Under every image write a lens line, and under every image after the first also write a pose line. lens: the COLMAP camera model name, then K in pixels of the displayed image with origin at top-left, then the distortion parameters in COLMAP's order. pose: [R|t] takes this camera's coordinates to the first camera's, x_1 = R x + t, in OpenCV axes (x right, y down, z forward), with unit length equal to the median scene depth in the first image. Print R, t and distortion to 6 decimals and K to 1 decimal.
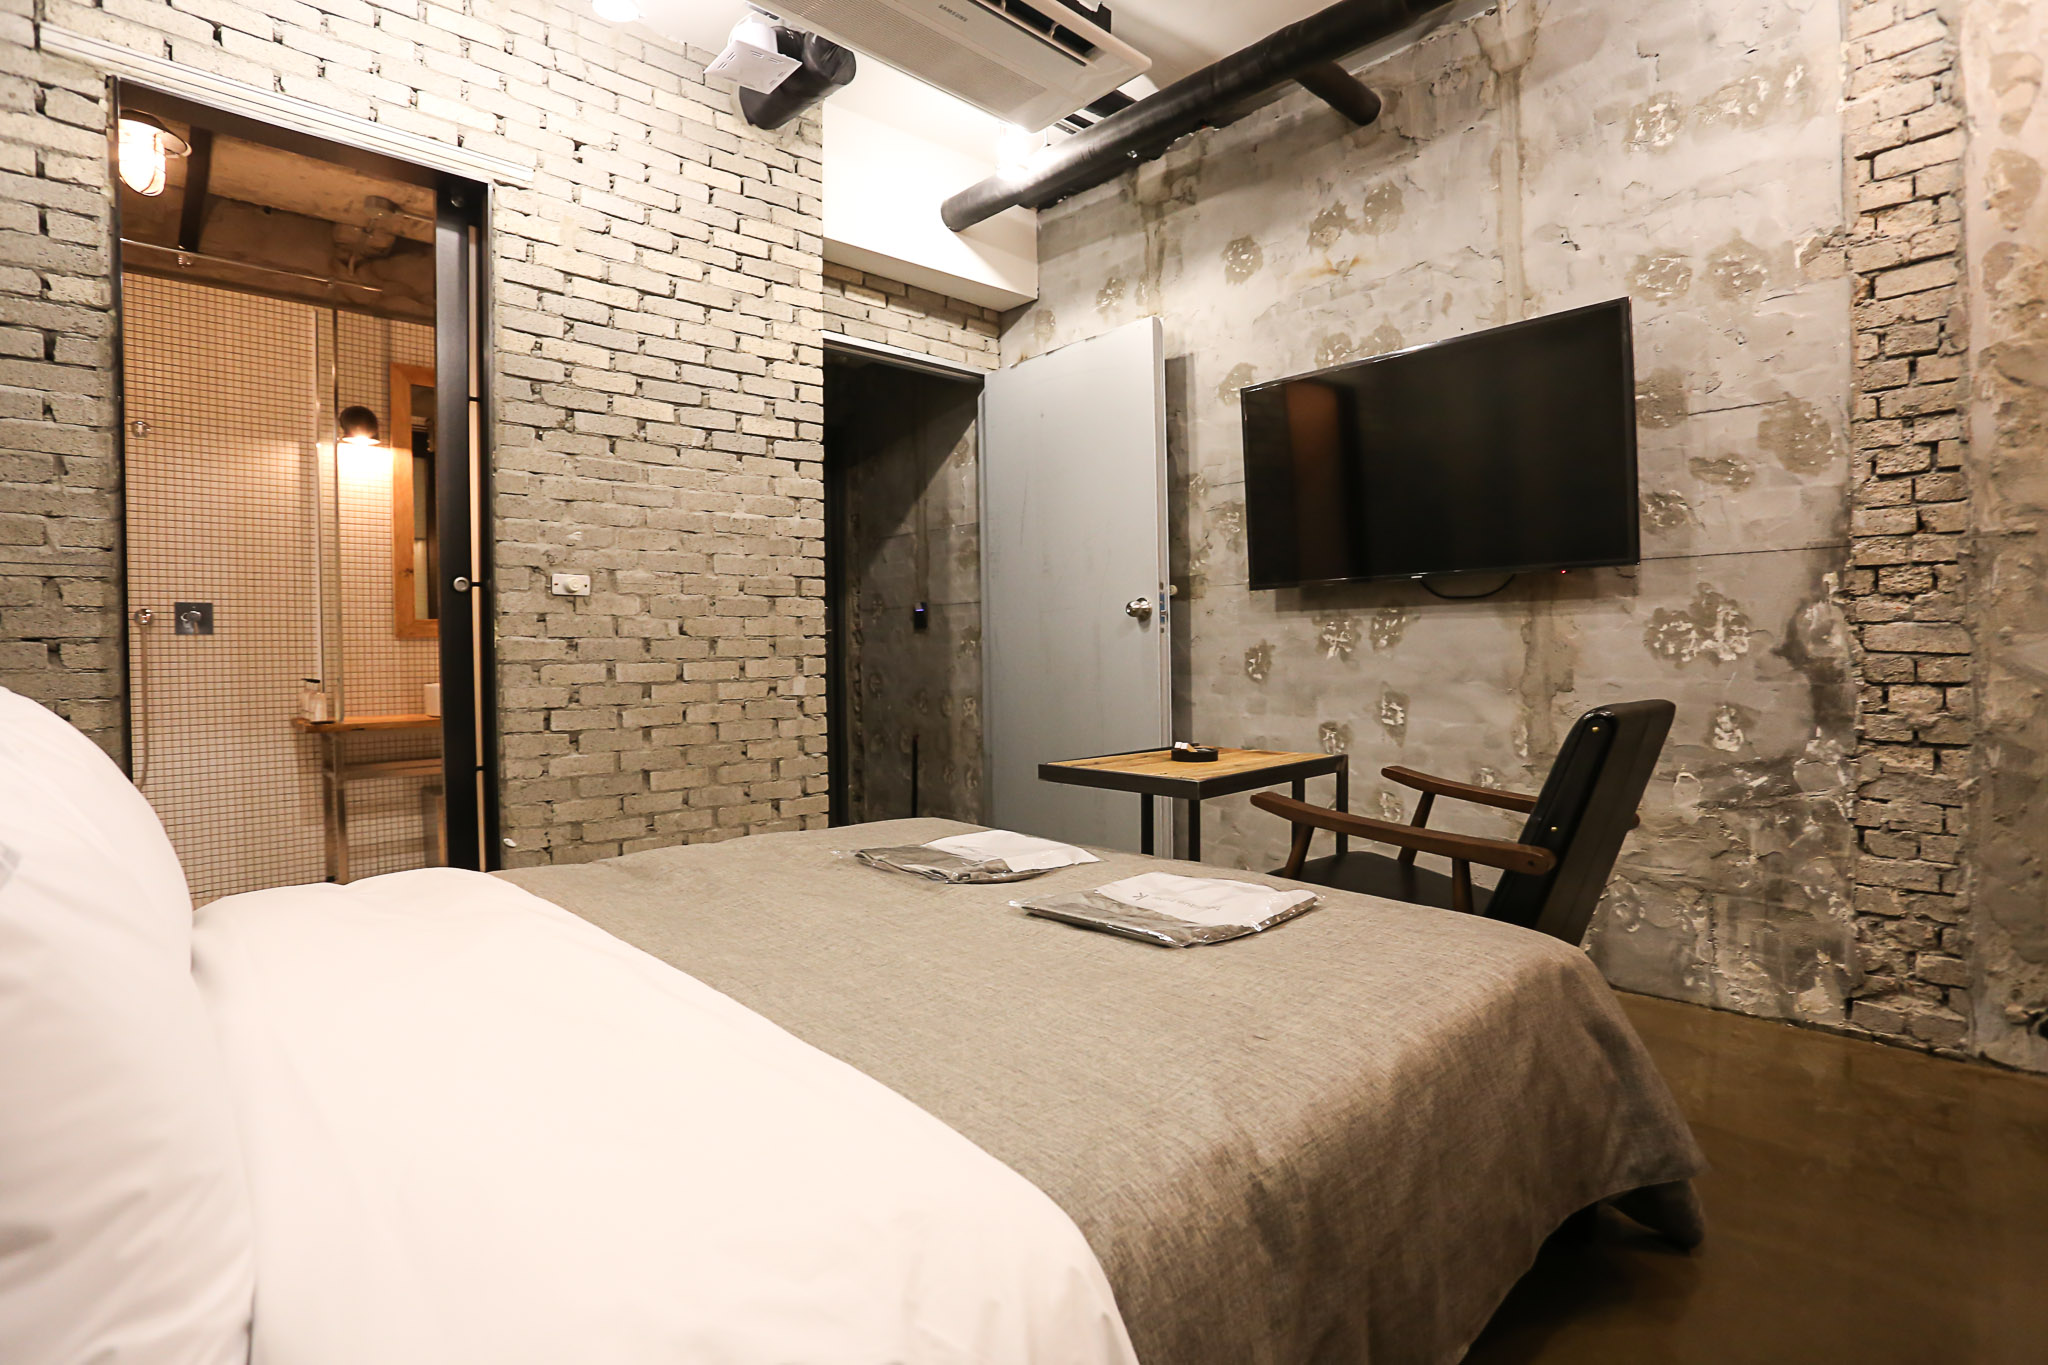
lens RADIAL K [[1009.6, 0, 1016.3], [0, 1009.6, 672.0], [0, 0, 1]] dist [-0.083803, 0.034382]
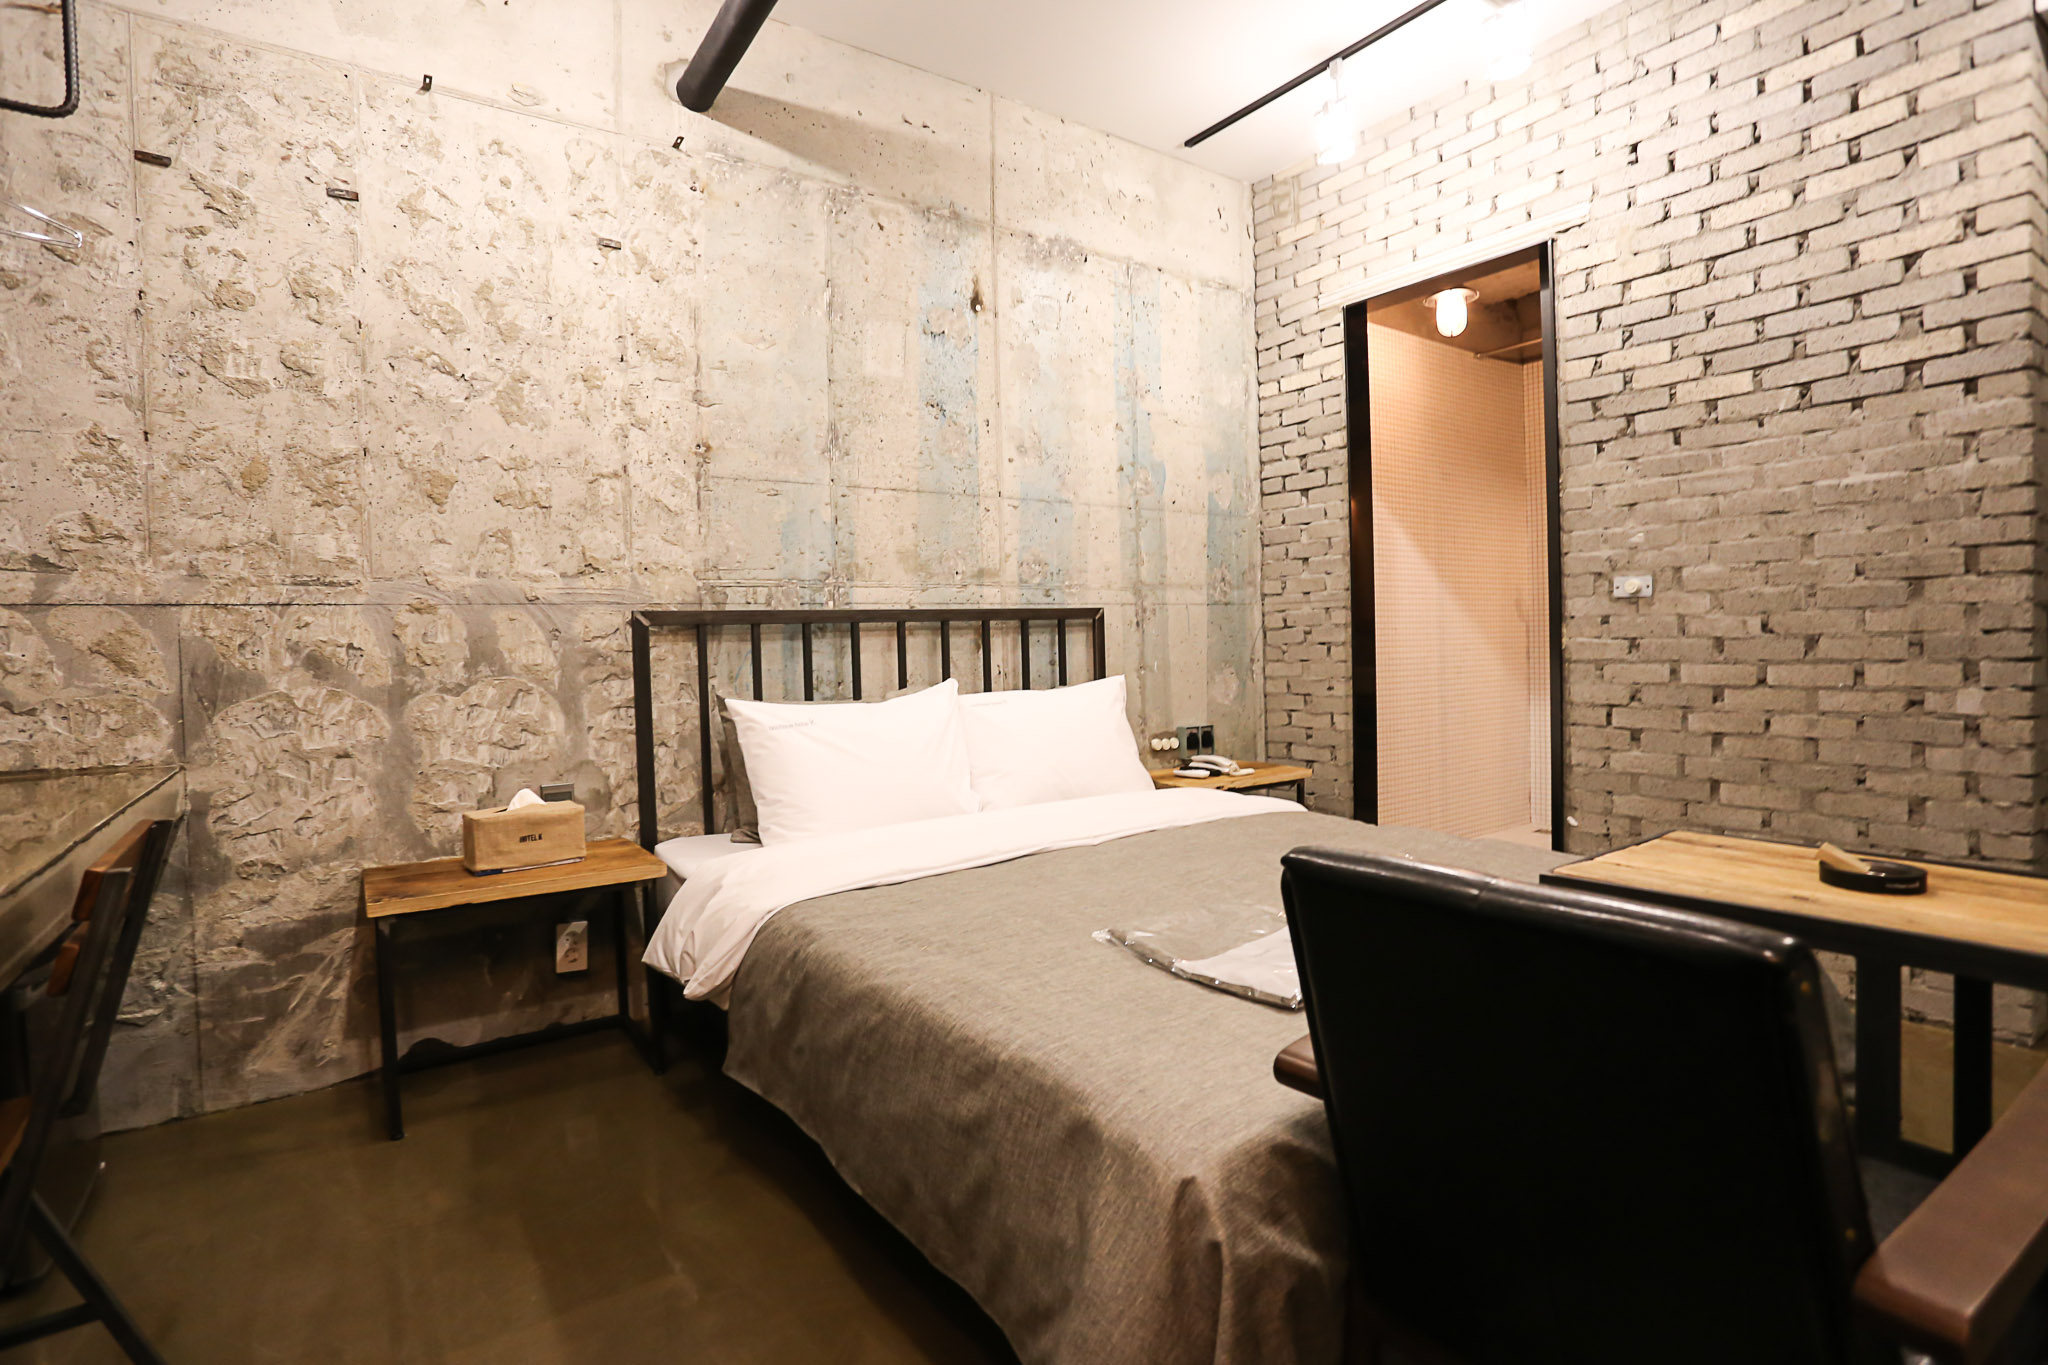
lens RADIAL K [[1009.6, 0, 1016.3], [0, 1009.6, 672.0], [0, 0, 1]] dist [-0.083803, 0.034382]
pose [[-0.161536, 0.044531, -0.985862, 0.620019], [0.006377, 0.999008, 0.044080, -0.045561], [0.986846, 0.000833, -0.161659, 0.503458]]
